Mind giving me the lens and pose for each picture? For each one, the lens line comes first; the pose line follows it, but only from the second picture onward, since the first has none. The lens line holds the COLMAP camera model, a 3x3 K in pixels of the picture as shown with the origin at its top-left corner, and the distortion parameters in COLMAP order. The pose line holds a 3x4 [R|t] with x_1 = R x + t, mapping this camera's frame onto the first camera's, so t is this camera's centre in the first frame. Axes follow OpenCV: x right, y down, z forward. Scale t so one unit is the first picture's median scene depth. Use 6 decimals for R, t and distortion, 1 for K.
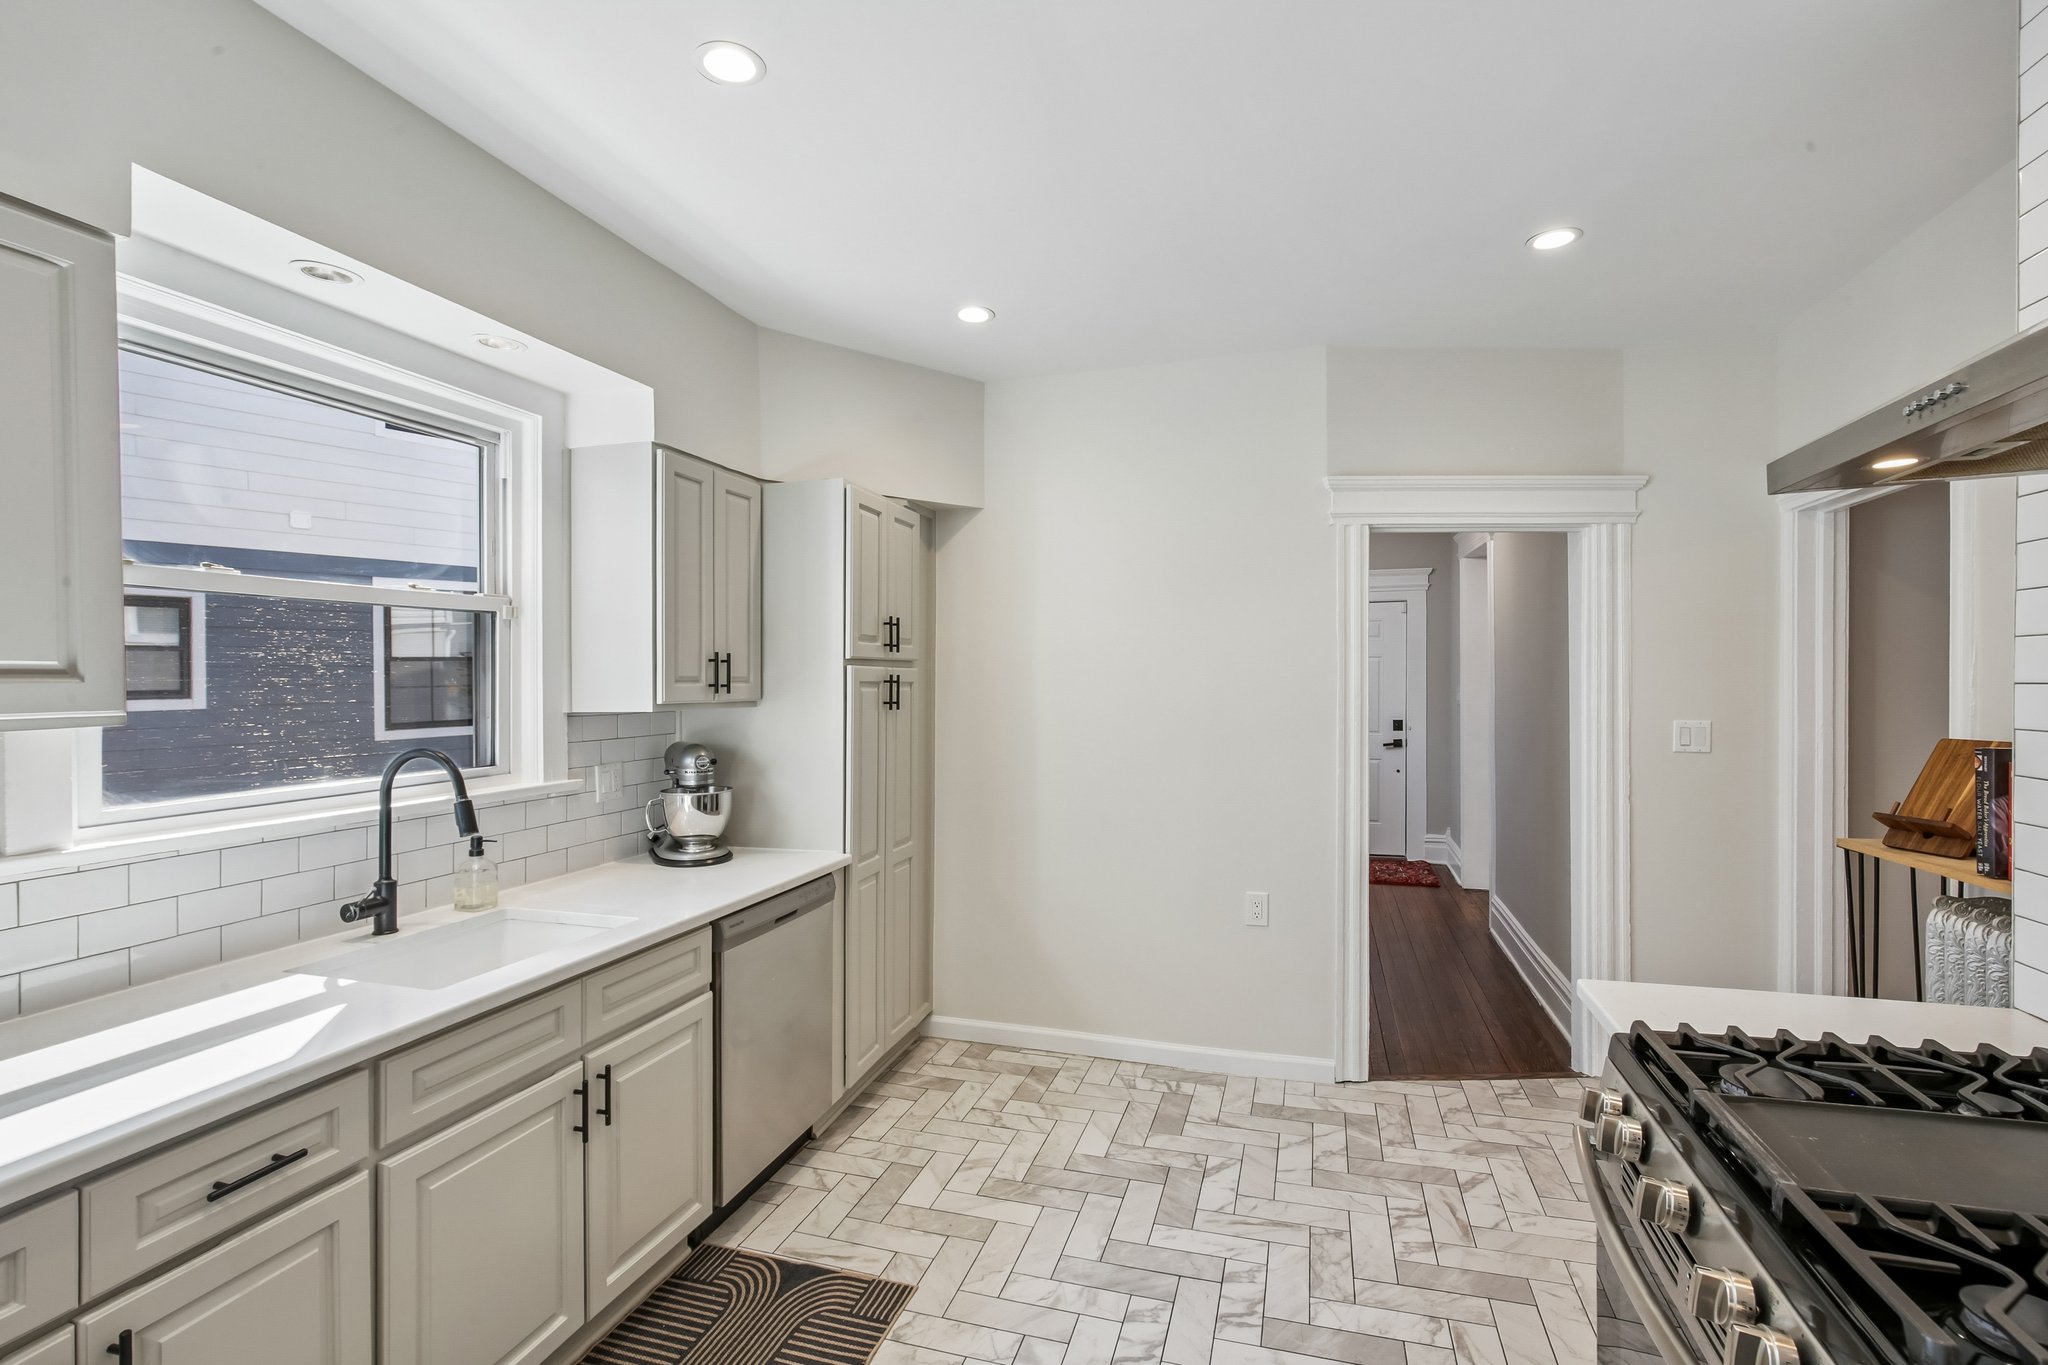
lens RADIAL K [[940.1, 0, 1018.3], [0, 940.1, 668.6], [0, 0, 1]] dist [-0.012754, 0.005914]
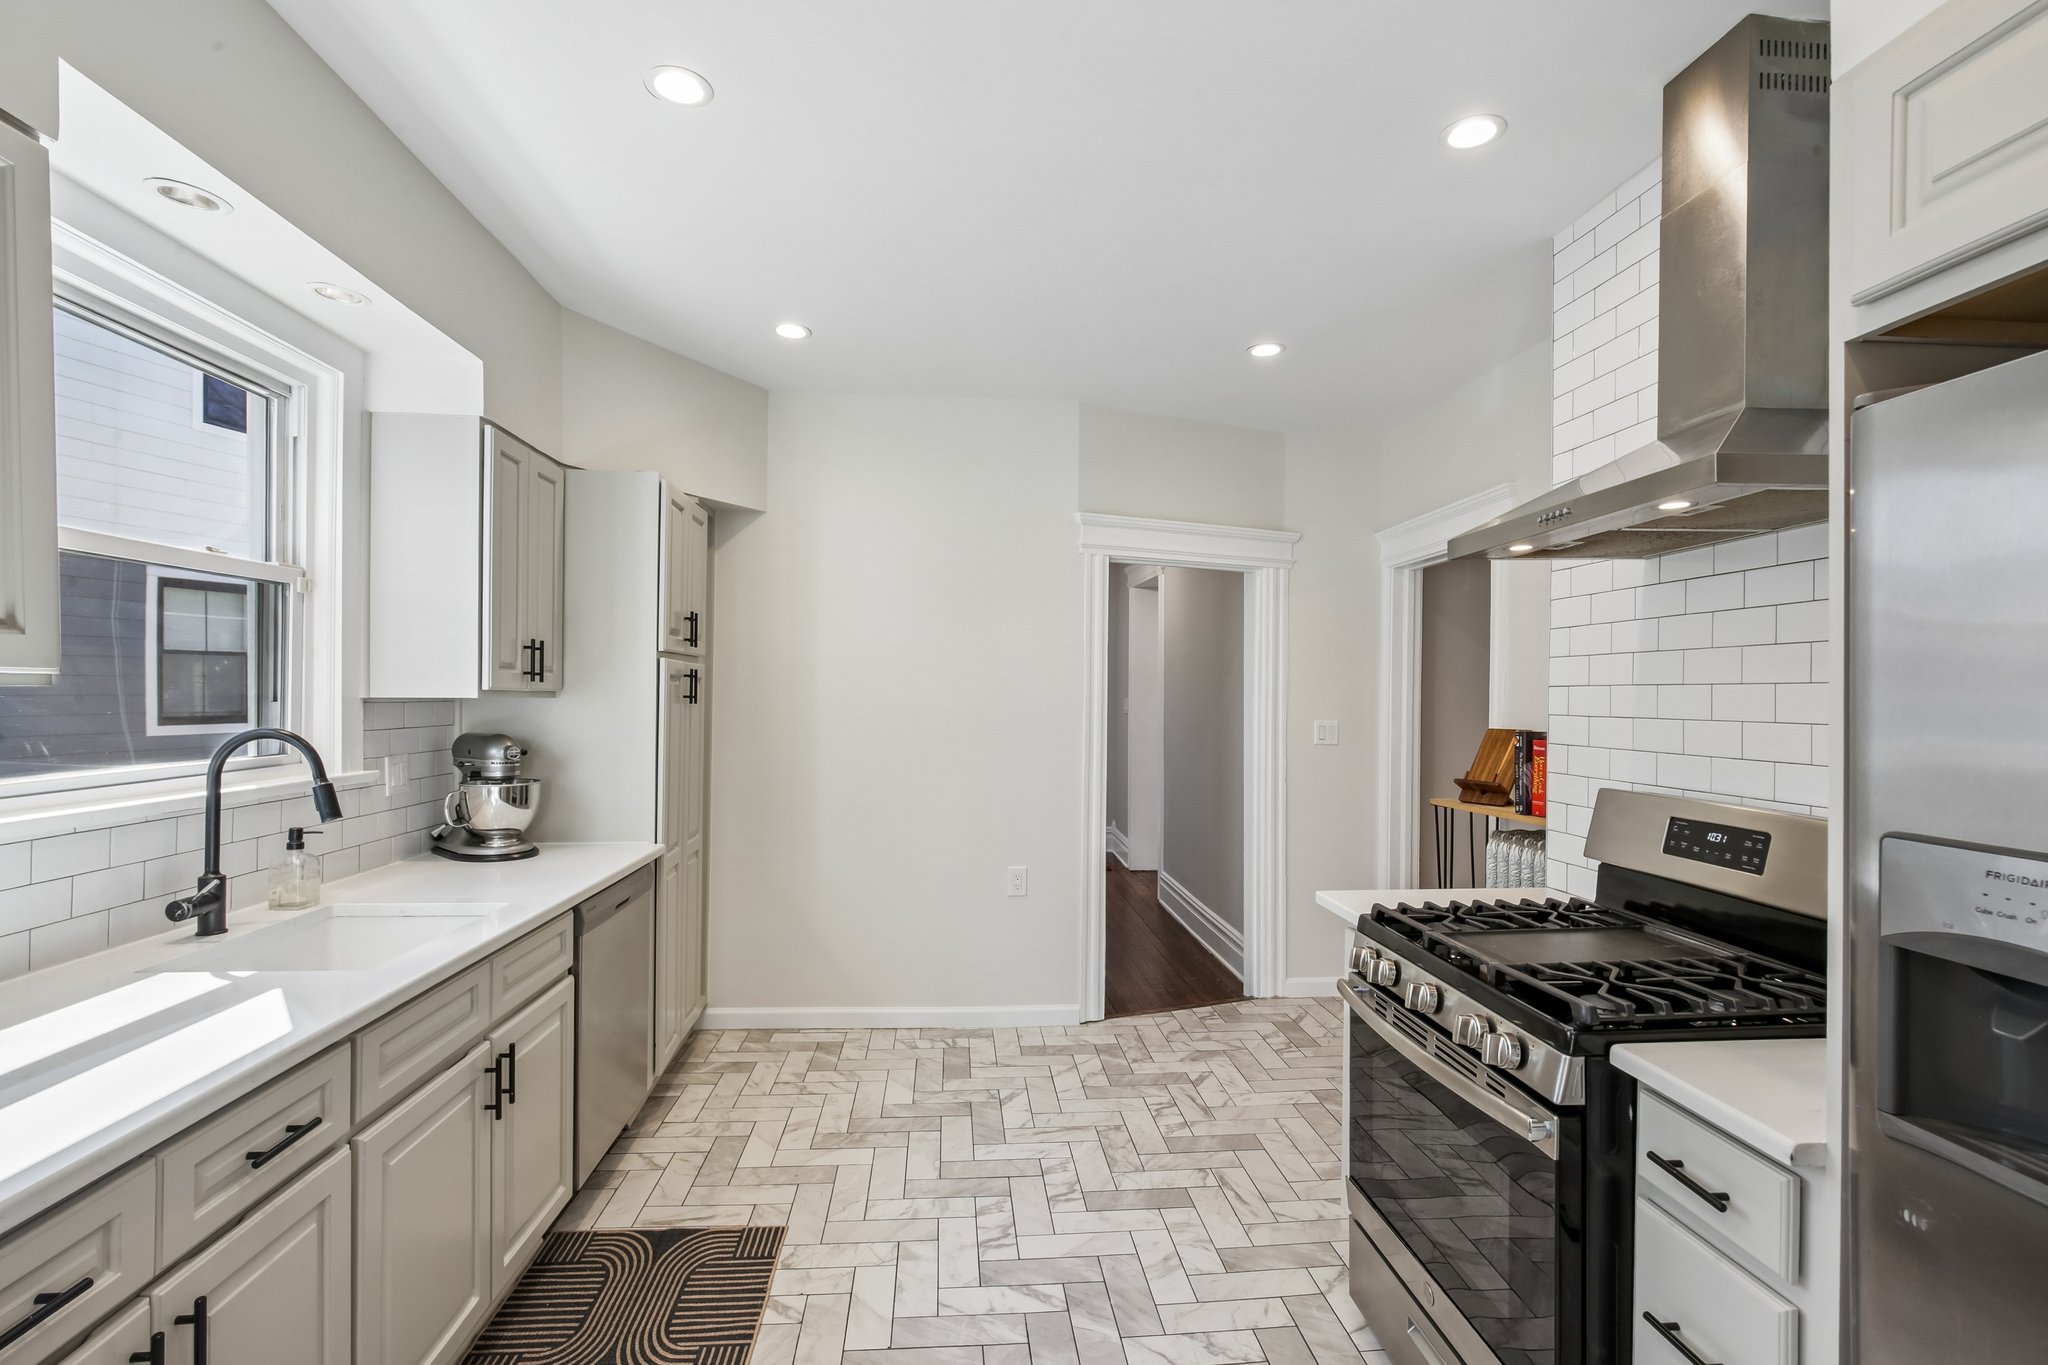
lens RADIAL K [[952.3, 0, 1016.2], [0, 952.3, 673.5], [0, 0, 1]] dist [-0.003939, 0.005074]
pose [[0.927181, 0.025888, 0.373719, -0.244962], [-0.021980, 0.999650, -0.014717, 0.023727], [-0.373969, 0.005431, 0.927425, -0.108747]]
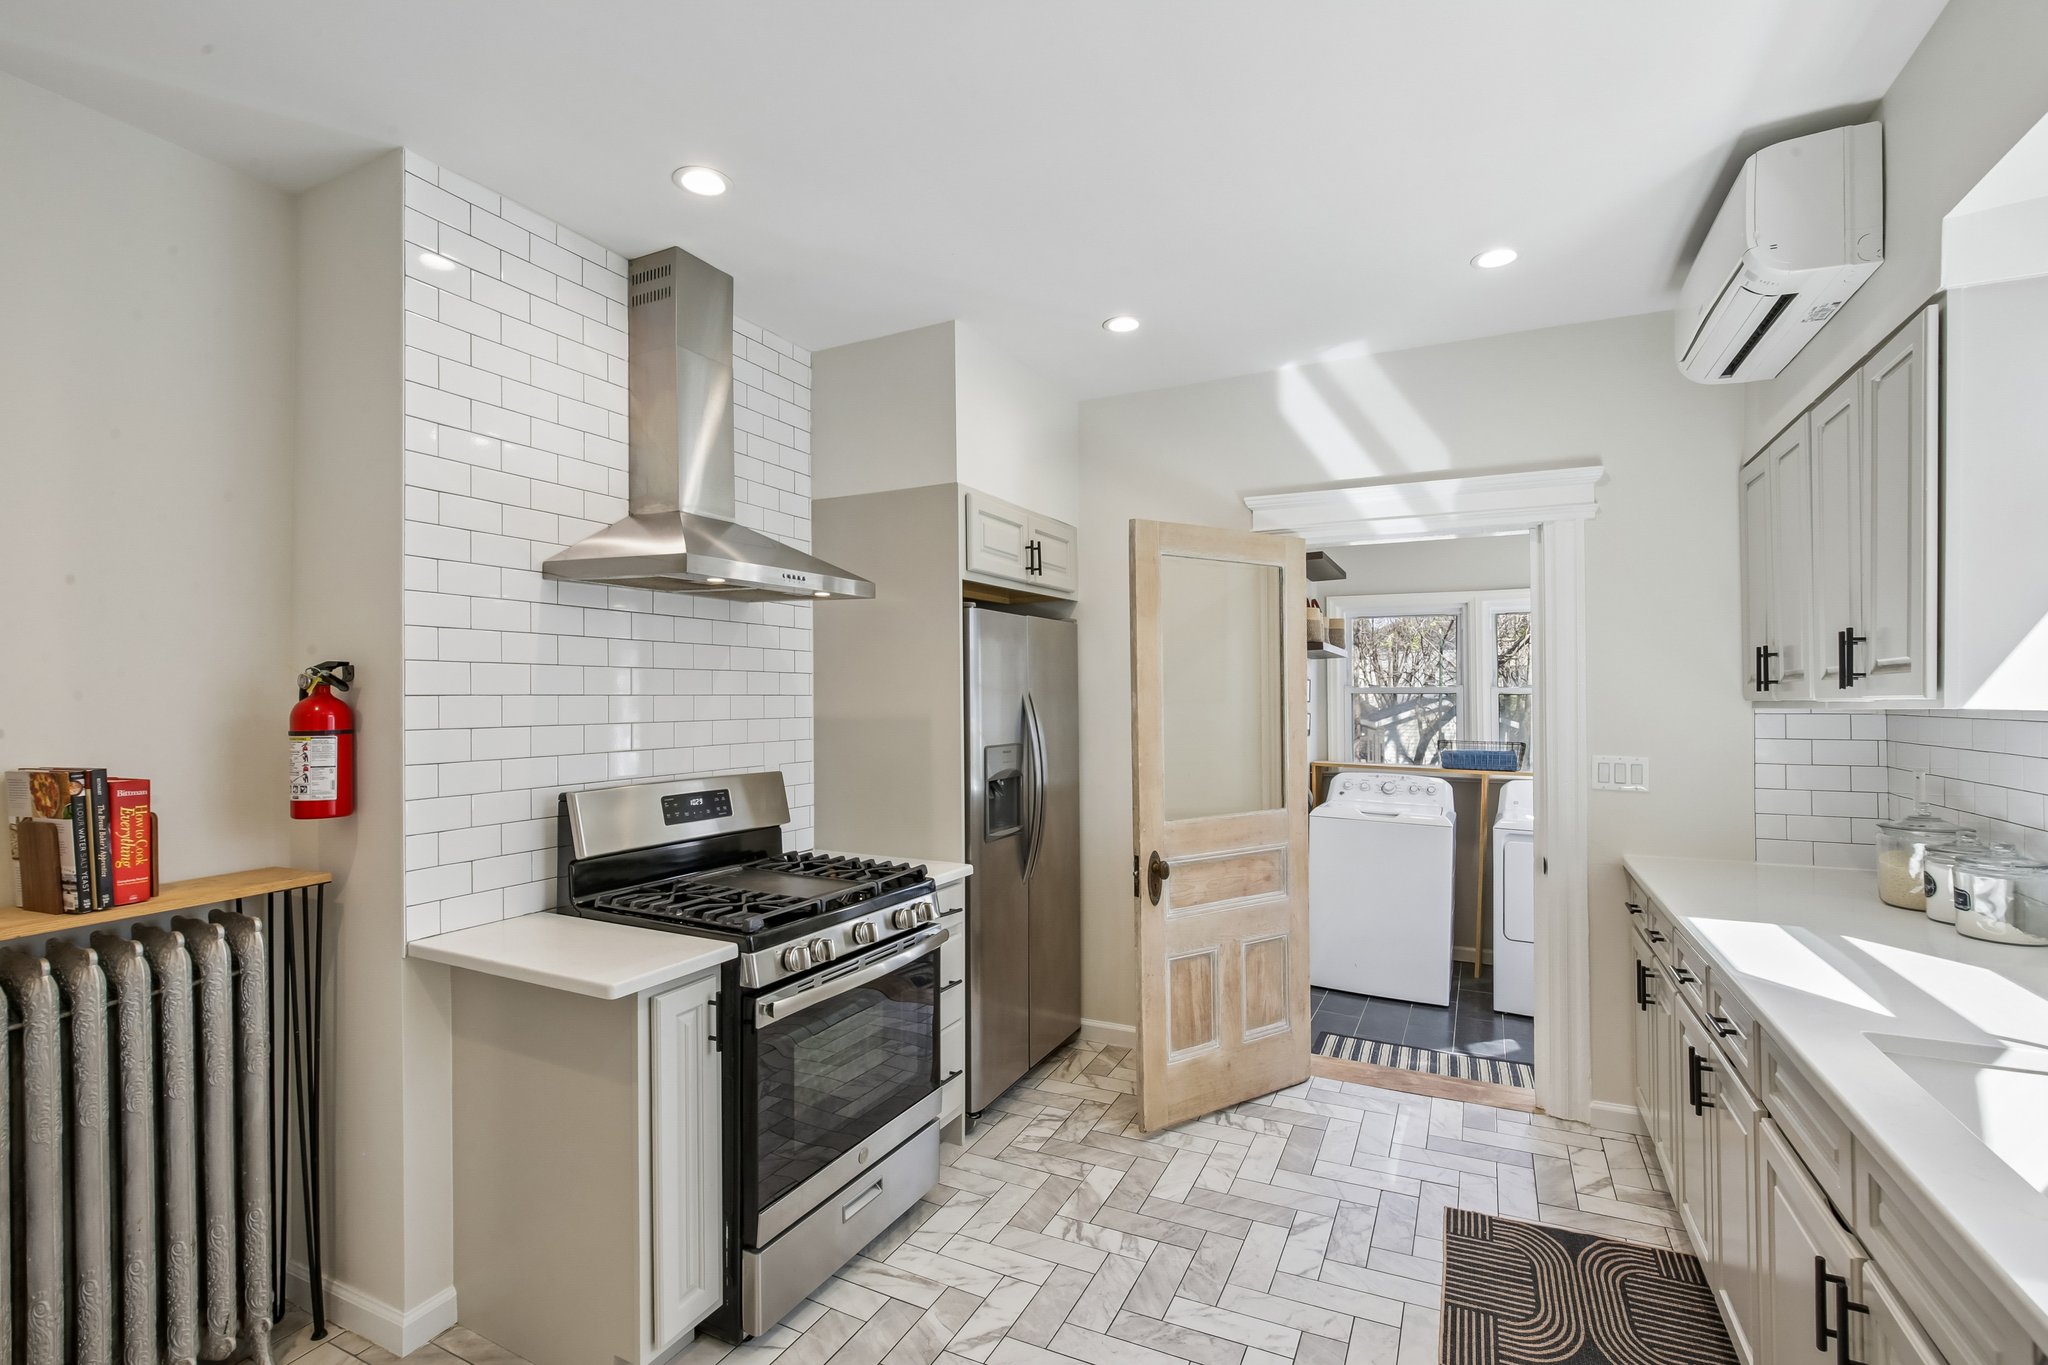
lens RADIAL K [[940.1, 0, 1018.3], [0, 940.1, 668.6], [0, 0, 1]] dist [-0.012754, 0.005914]
pose [[-0.988269, 0.016309, 0.151849, 0.001568], [0.010068, 0.999076, -0.041778, 0.025935], [-0.152390, -0.039759, -0.987520, 1.271129]]
